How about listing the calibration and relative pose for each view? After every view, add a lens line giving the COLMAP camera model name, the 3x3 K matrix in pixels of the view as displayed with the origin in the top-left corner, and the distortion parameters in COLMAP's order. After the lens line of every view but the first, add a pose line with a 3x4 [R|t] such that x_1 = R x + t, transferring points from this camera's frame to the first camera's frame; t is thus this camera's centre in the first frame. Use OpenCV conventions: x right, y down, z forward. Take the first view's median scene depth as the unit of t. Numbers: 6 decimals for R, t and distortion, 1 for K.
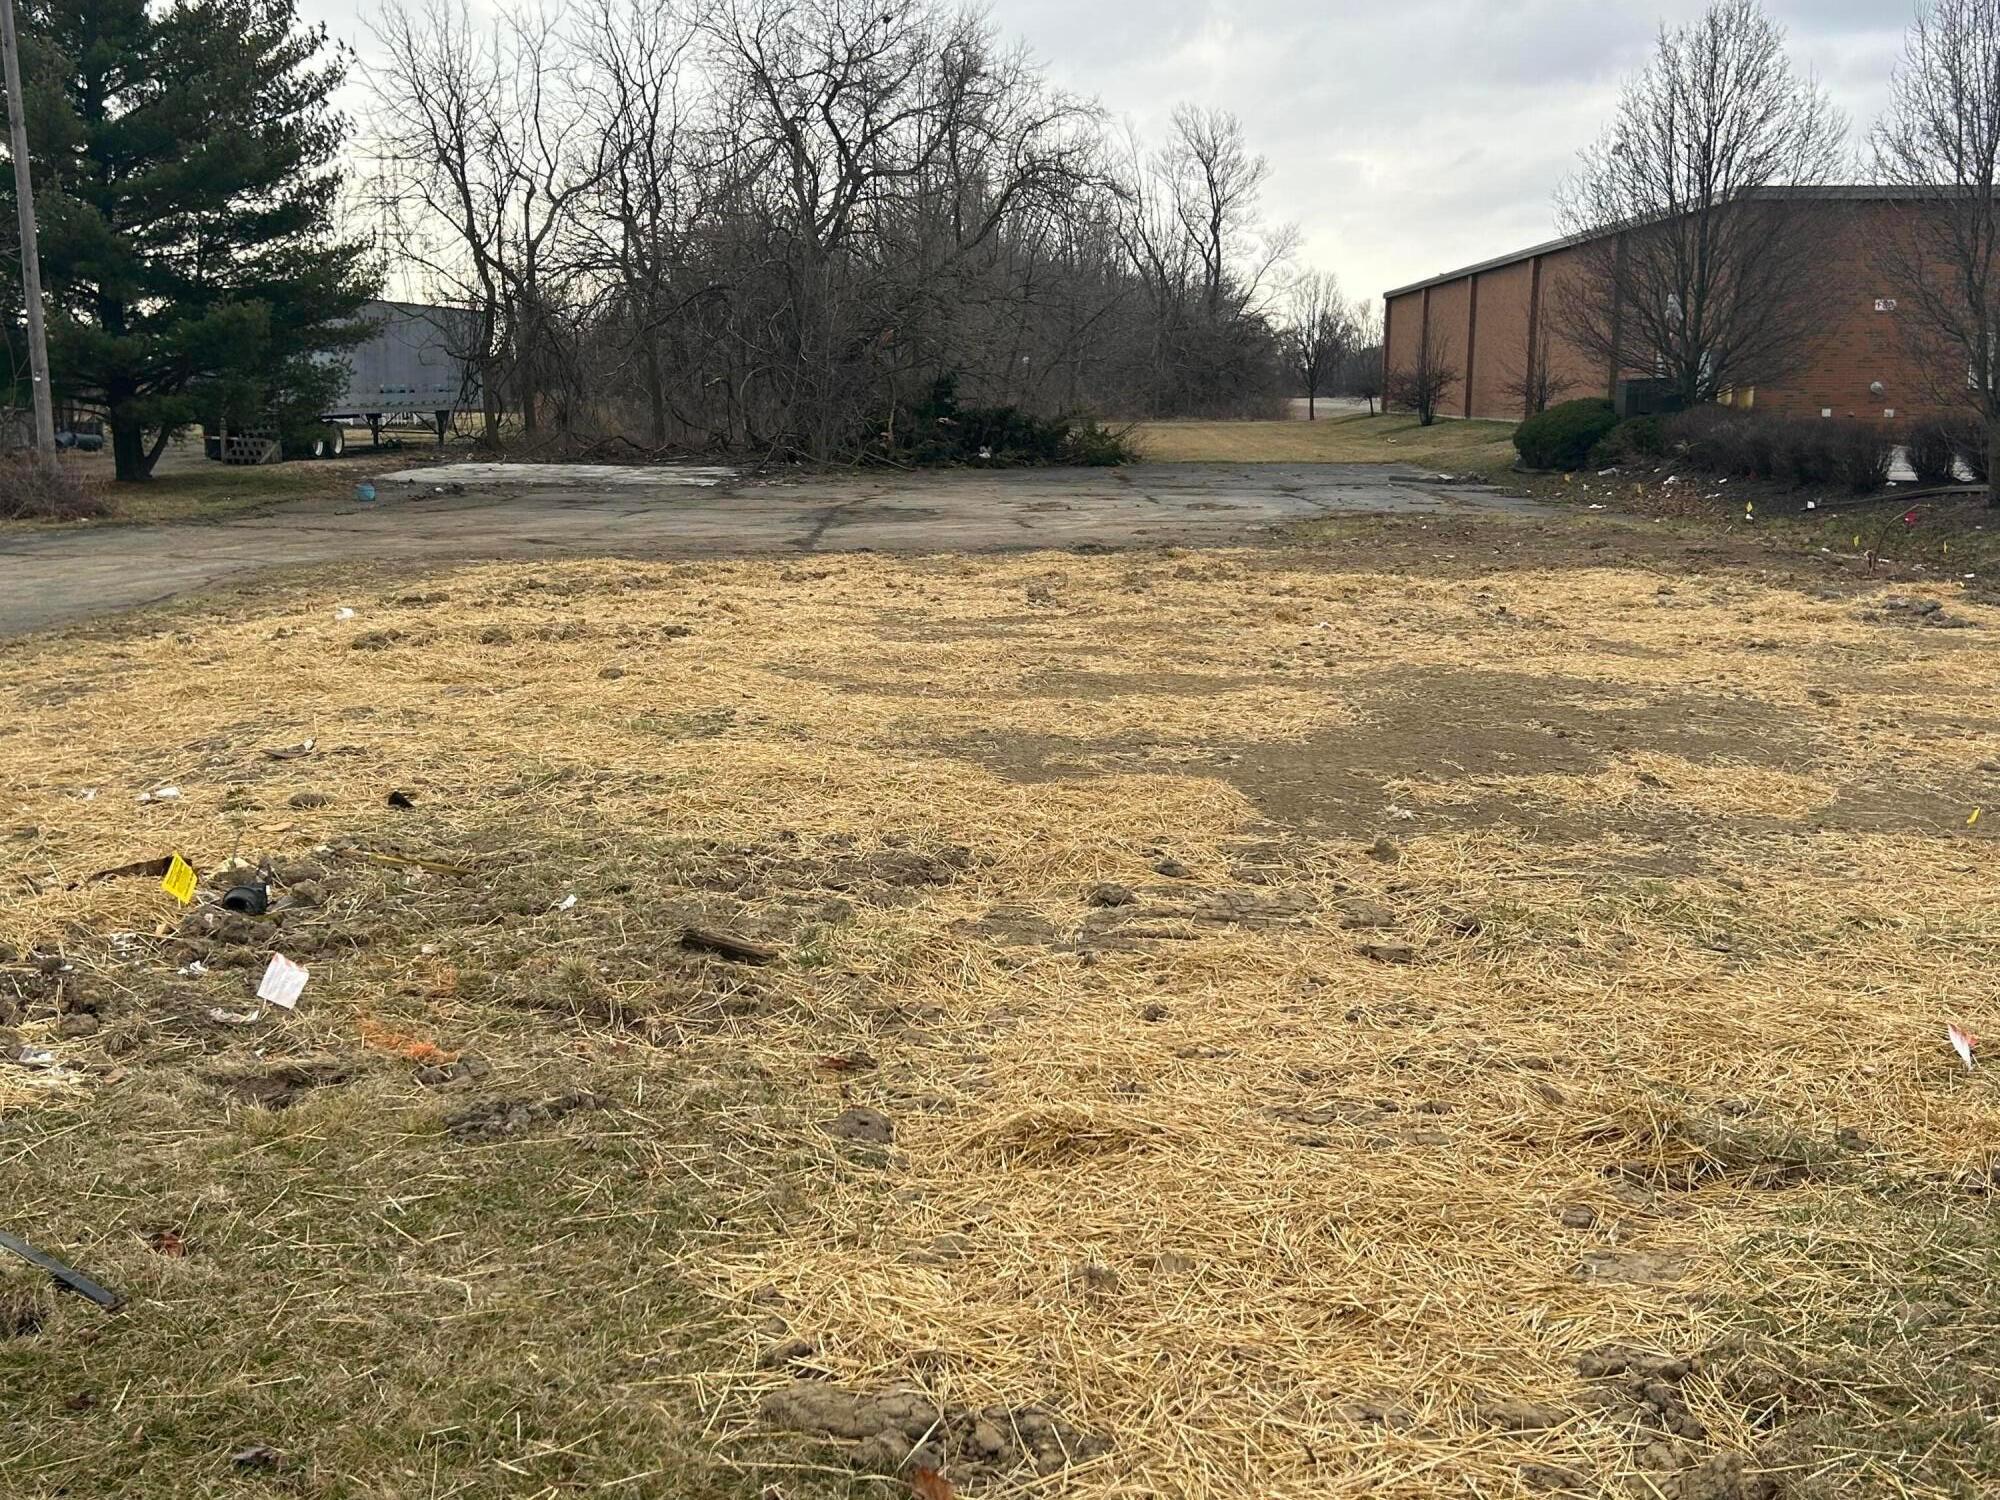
lens RADIAL K [[2056.8, 0, 997.8], [0, 2056.8, 748.1], [0, 0, 1]] dist [0.053123, 0.000000]
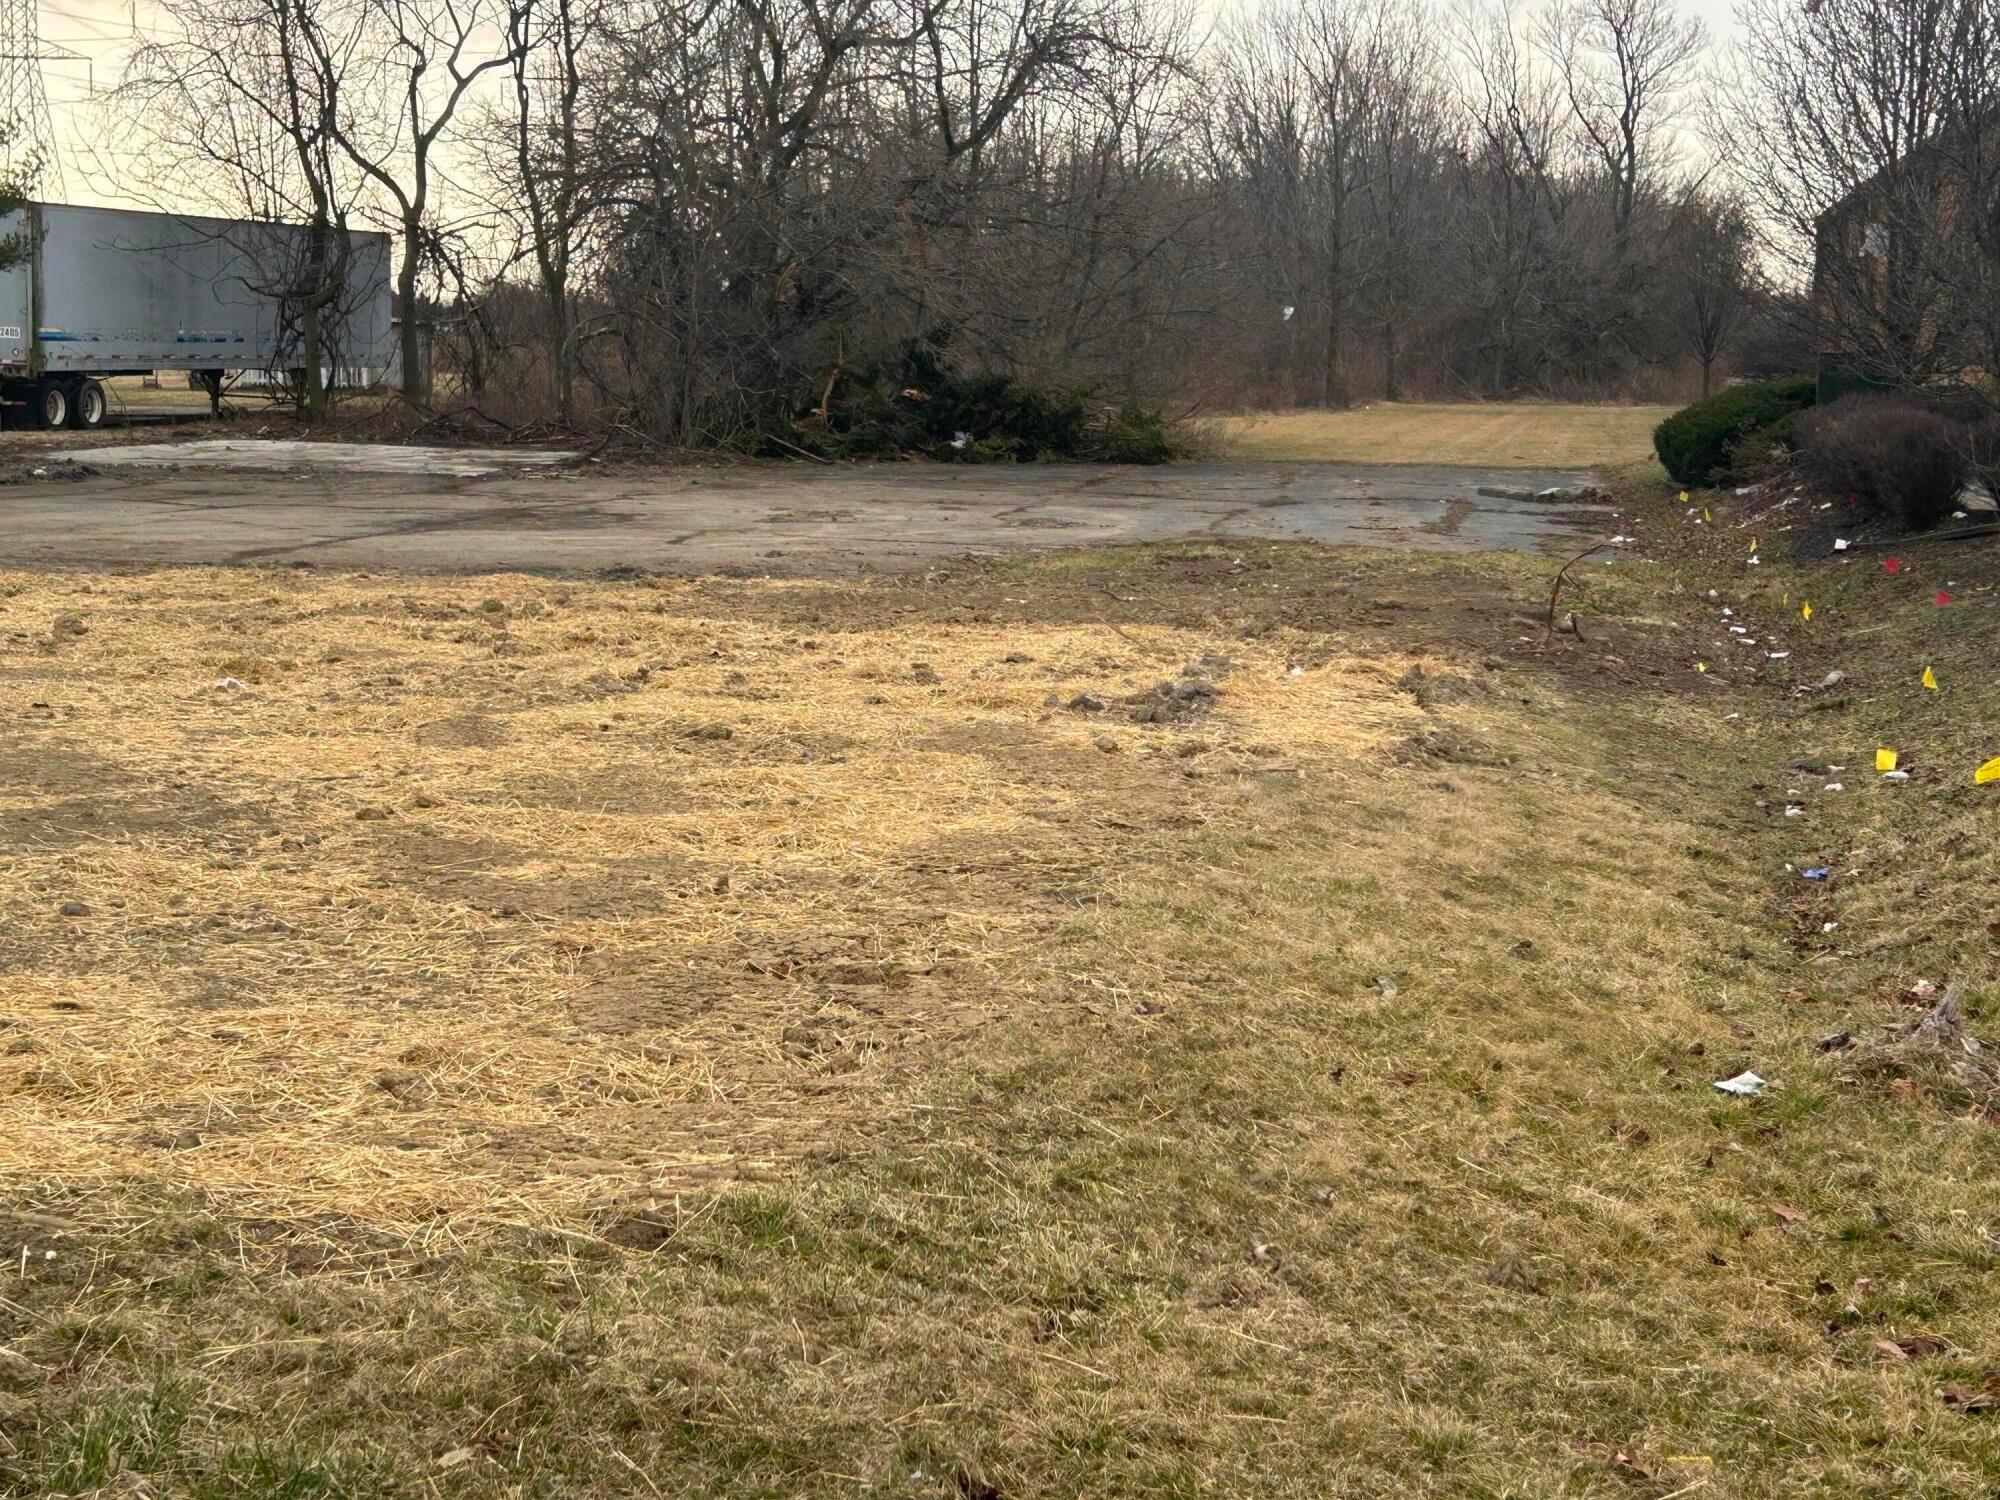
lens RADIAL K [[2919.9, 0, 1021.8], [0, 2919.9, 749.5], [0, 0, 1]] dist [0.120059, 0.000000]
pose [[0.985907, 0.037559, -0.163022, 0.163812], [-0.043733, 0.998449, -0.034450, -0.005854], [0.161475, 0.041094, 0.986021, 0.031642]]
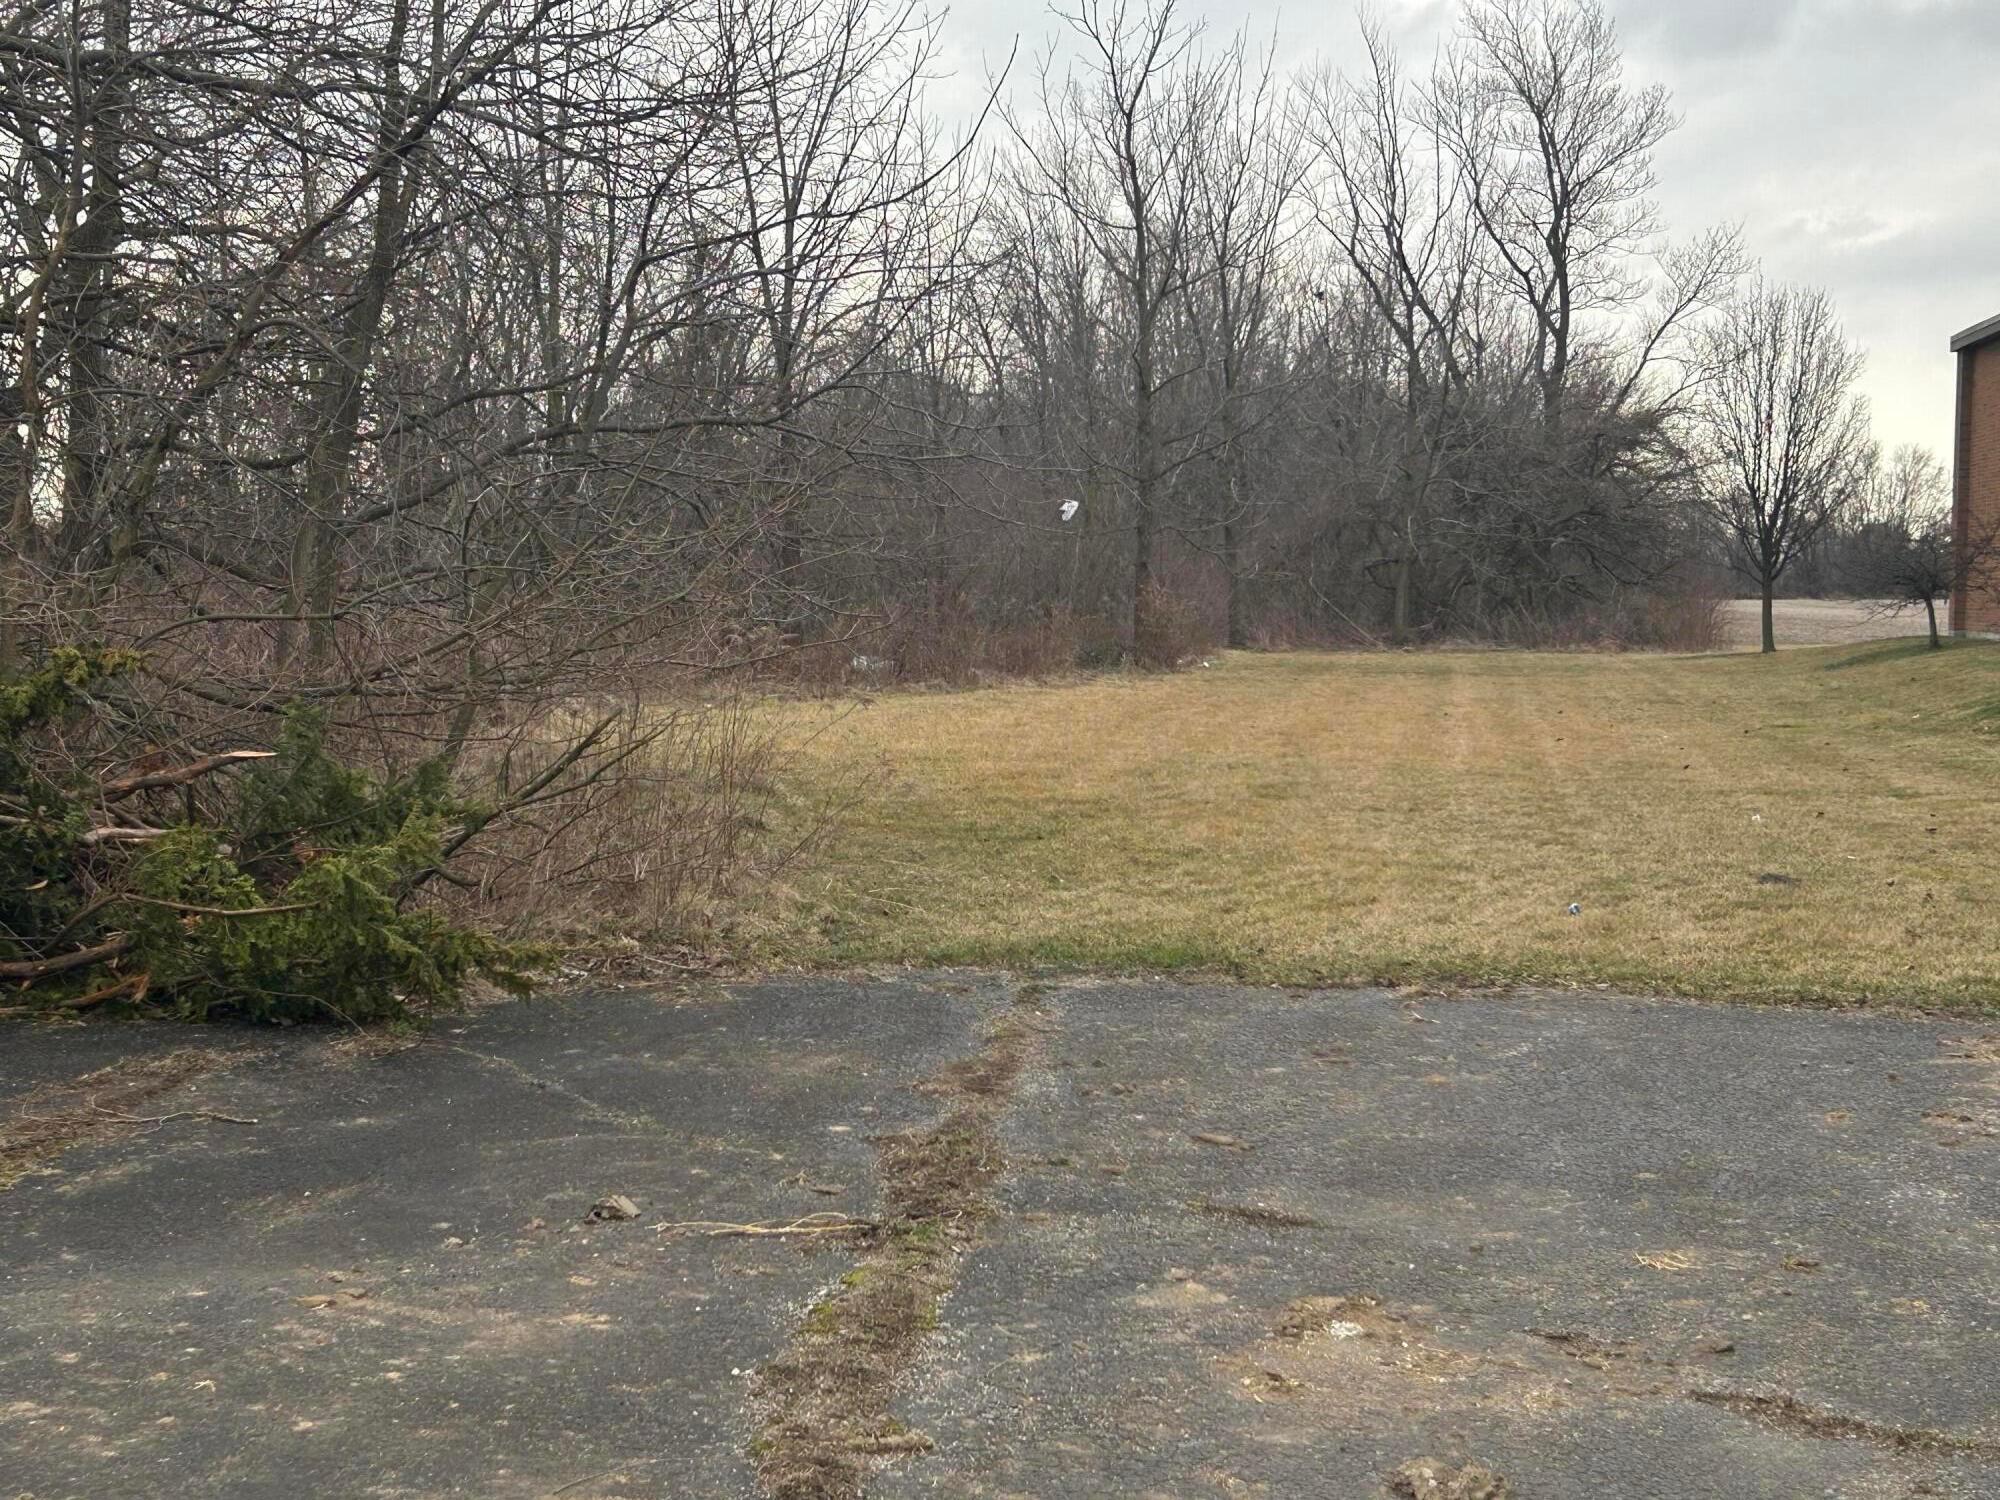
lens RADIAL K [[2919.9, 0, 992.5], [0, 2919.9, 755.4], [0, 0, 1]] dist [0.120059, 0.000000]
pose [[0.993535, 0.007732, -0.113264, 0.118808], [-0.020748, 0.993242, -0.114195, -0.123658], [0.111616, 0.115807, 0.986981, 0.736909]]
